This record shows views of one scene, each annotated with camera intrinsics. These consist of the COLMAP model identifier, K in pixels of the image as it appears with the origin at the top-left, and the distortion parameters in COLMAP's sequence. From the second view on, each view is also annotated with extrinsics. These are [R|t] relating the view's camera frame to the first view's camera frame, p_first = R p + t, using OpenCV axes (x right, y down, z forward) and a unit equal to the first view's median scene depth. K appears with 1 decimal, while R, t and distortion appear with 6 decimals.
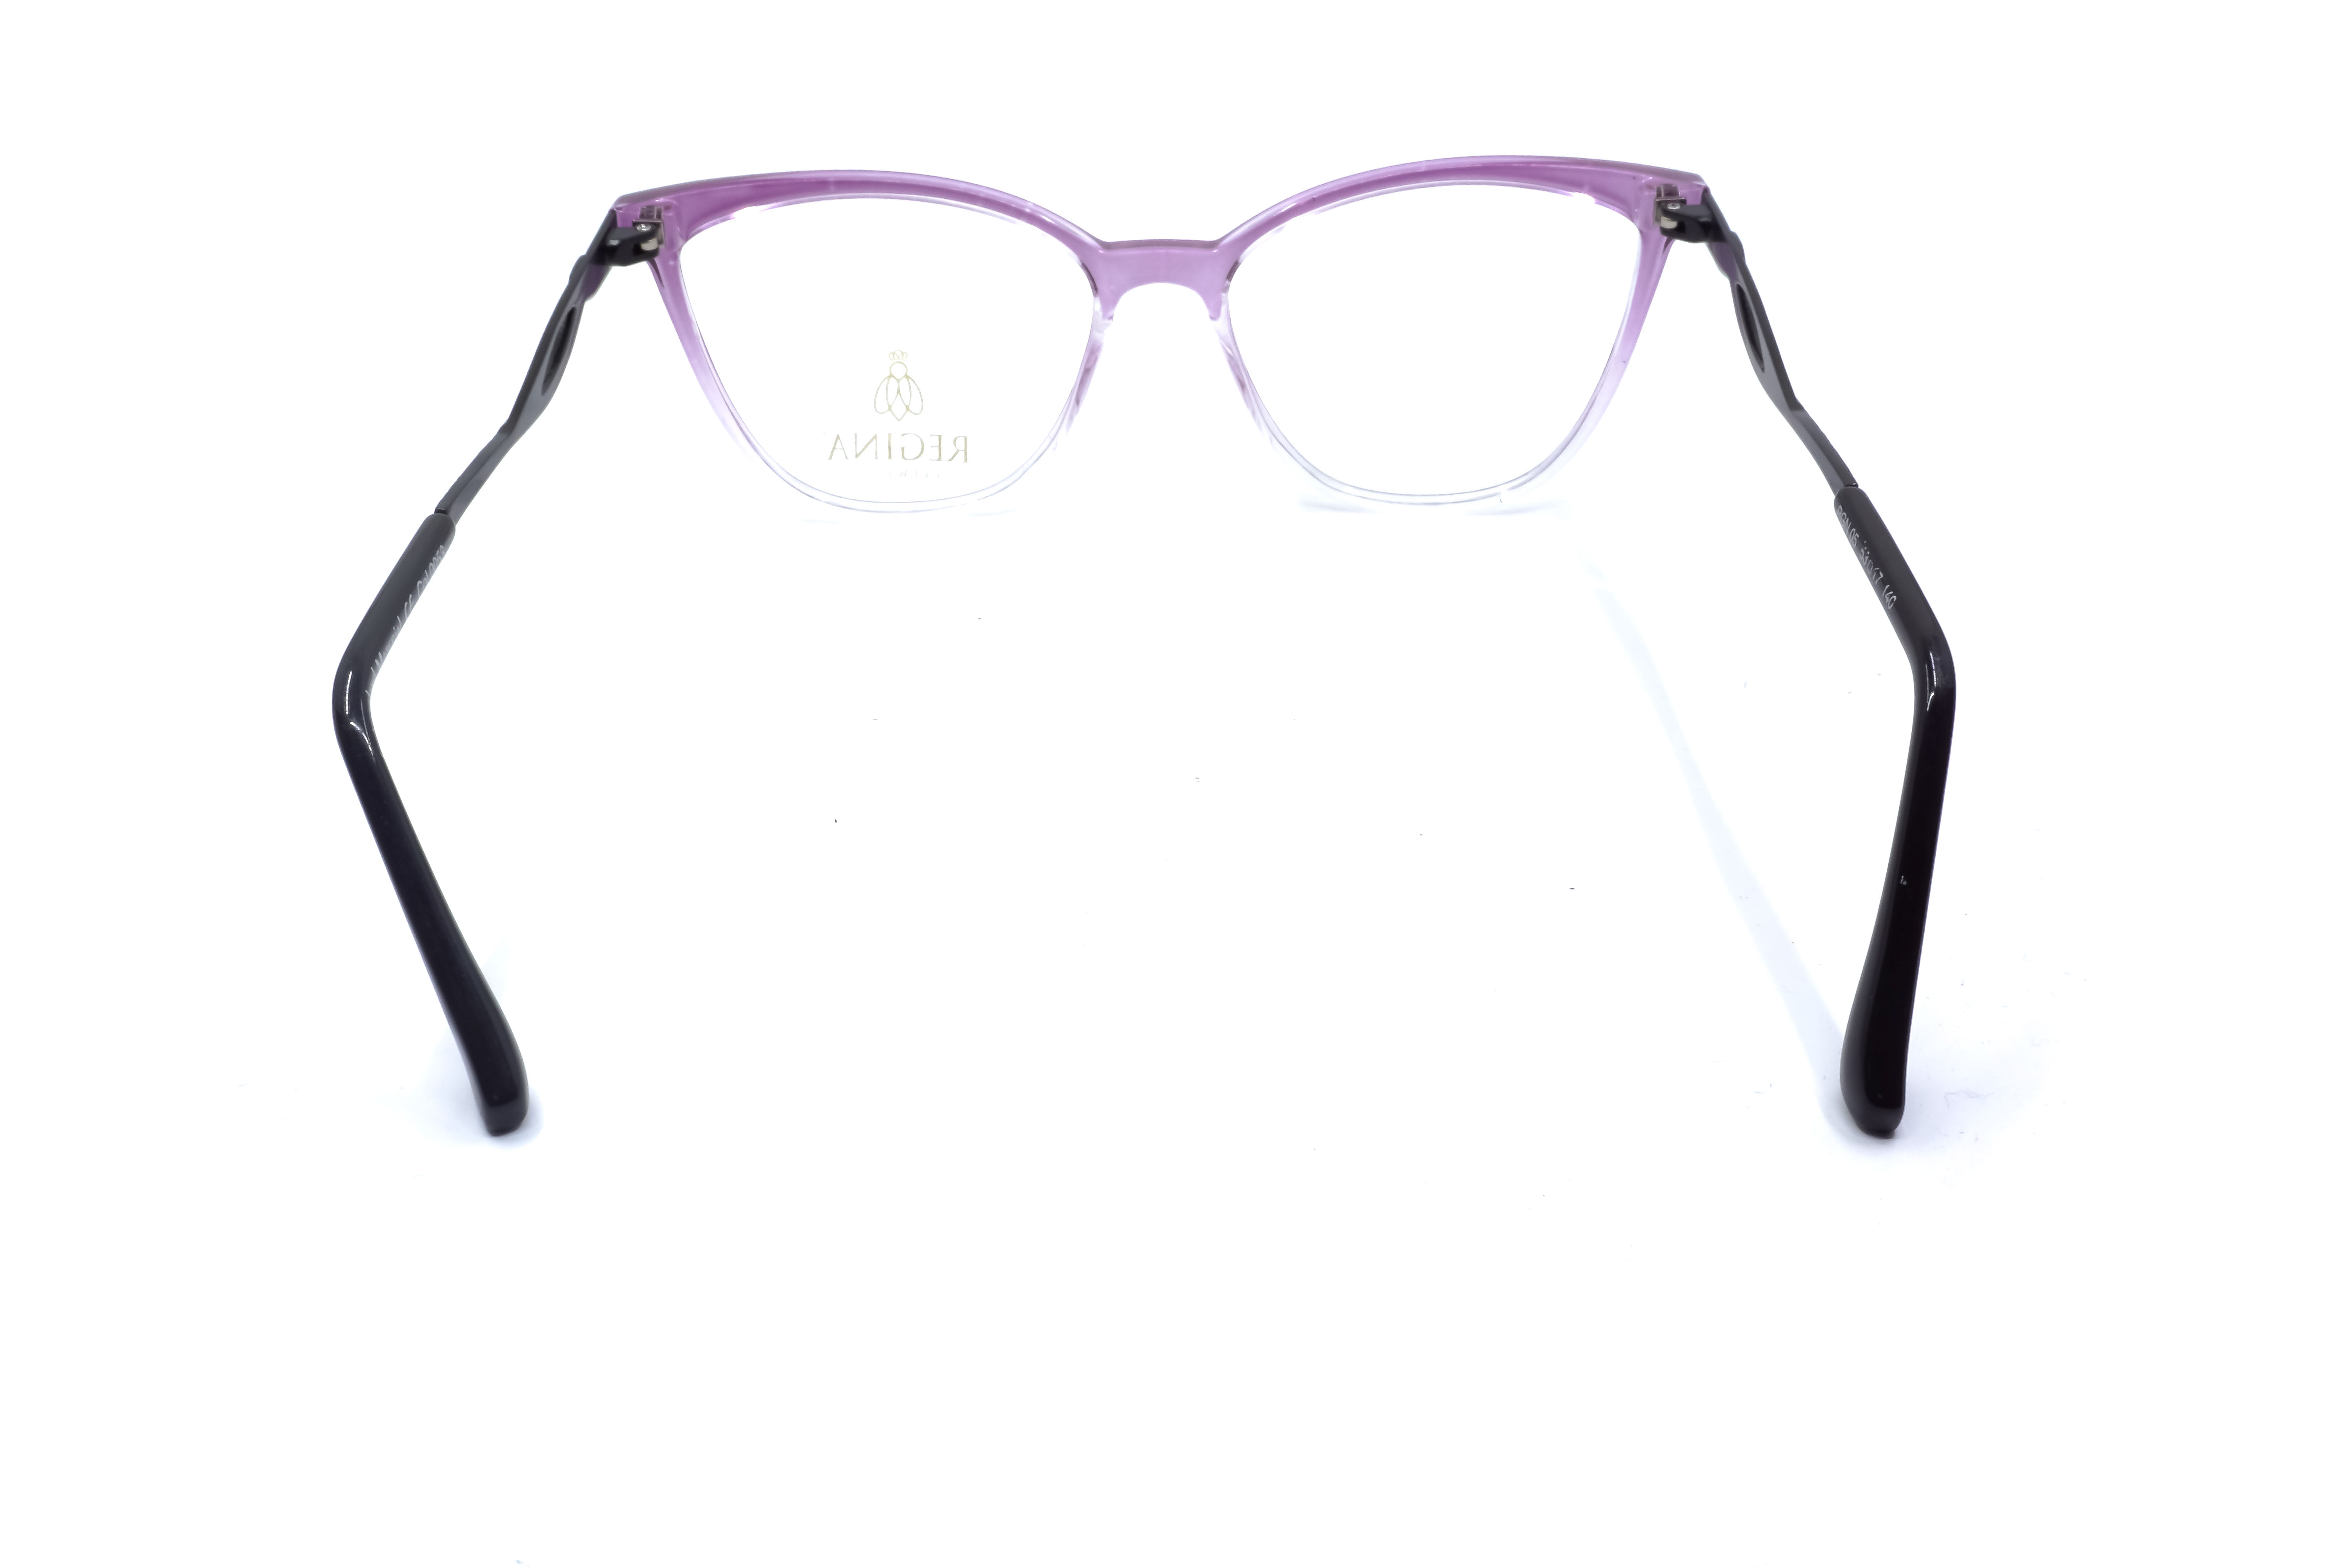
lens RADIAL K [[2304.8, 0, 1176.0], [0, 2304.8, 784.0], [0, 0, 1]] dist [-0.009047, 0.001333]
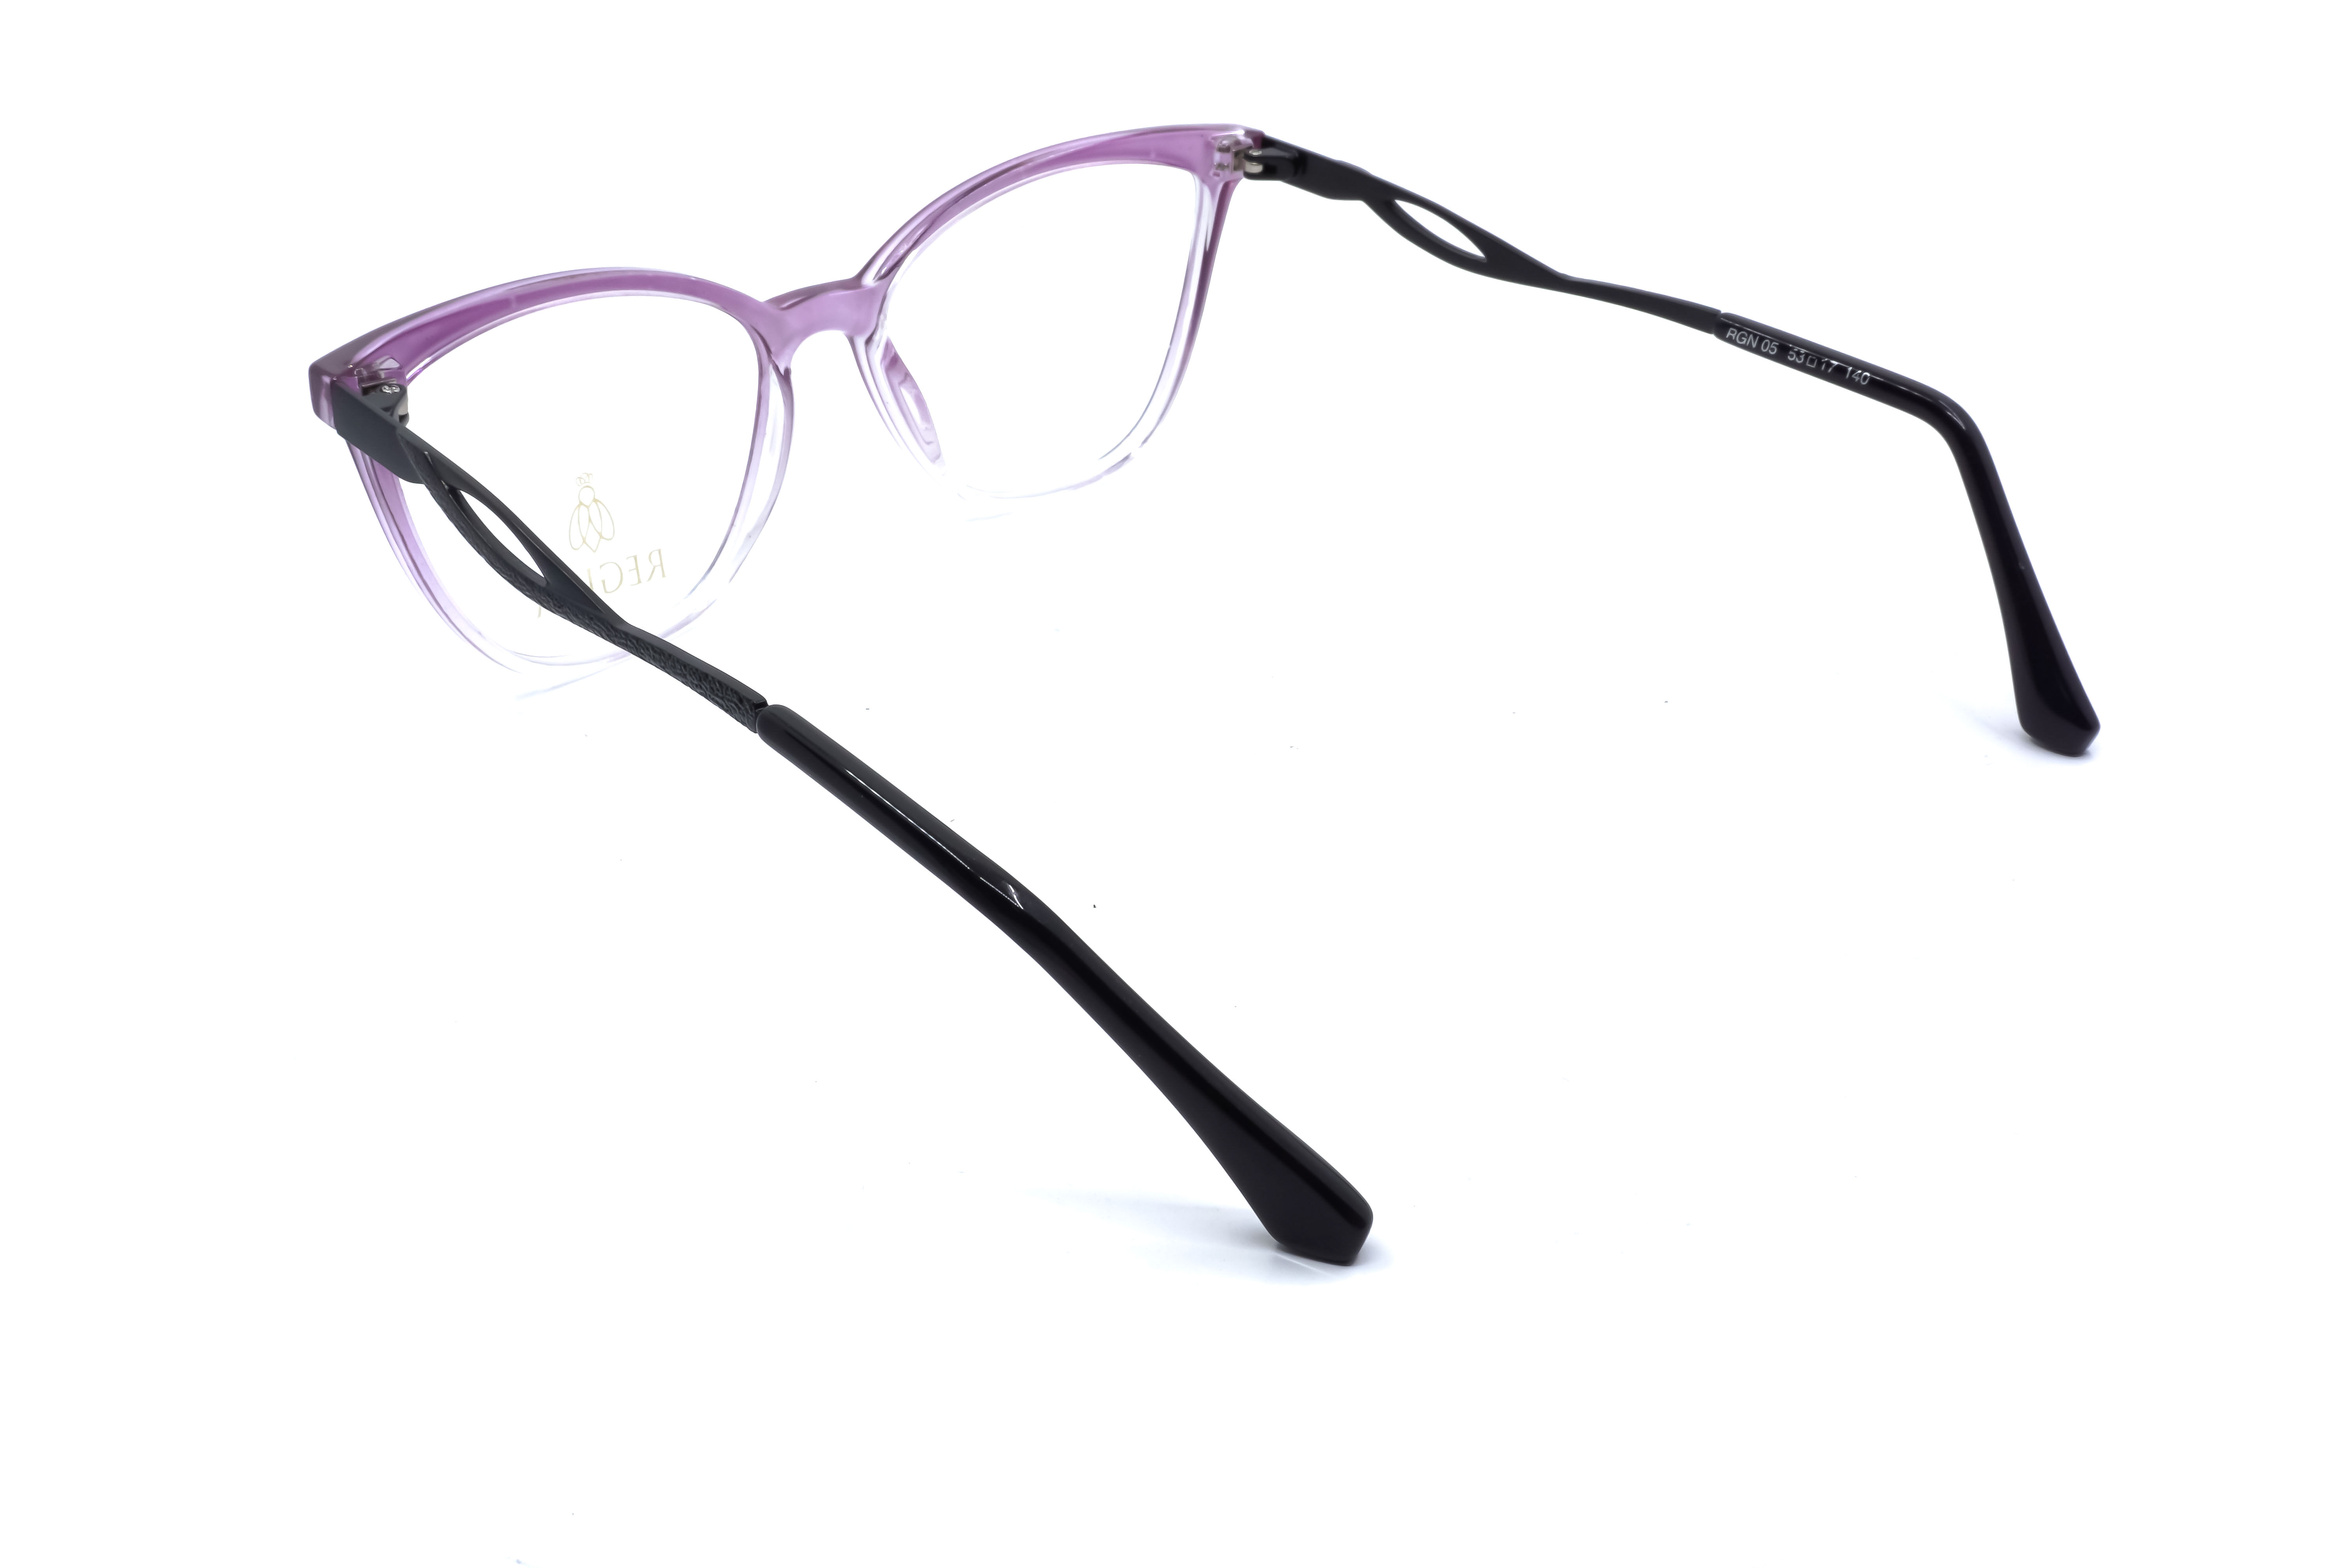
lens RADIAL K [[2304.8, 0, 1176.0], [0, 2304.8, 784.0], [0, 0, 1]] dist [-0.009047, 0.001333]
pose [[0.709828, -0.338234, 0.617853, -0.566144], [0.345870, 0.931504, 0.112581, -0.102665], [-0.613611, 0.133784, 0.778192, 0.200698]]
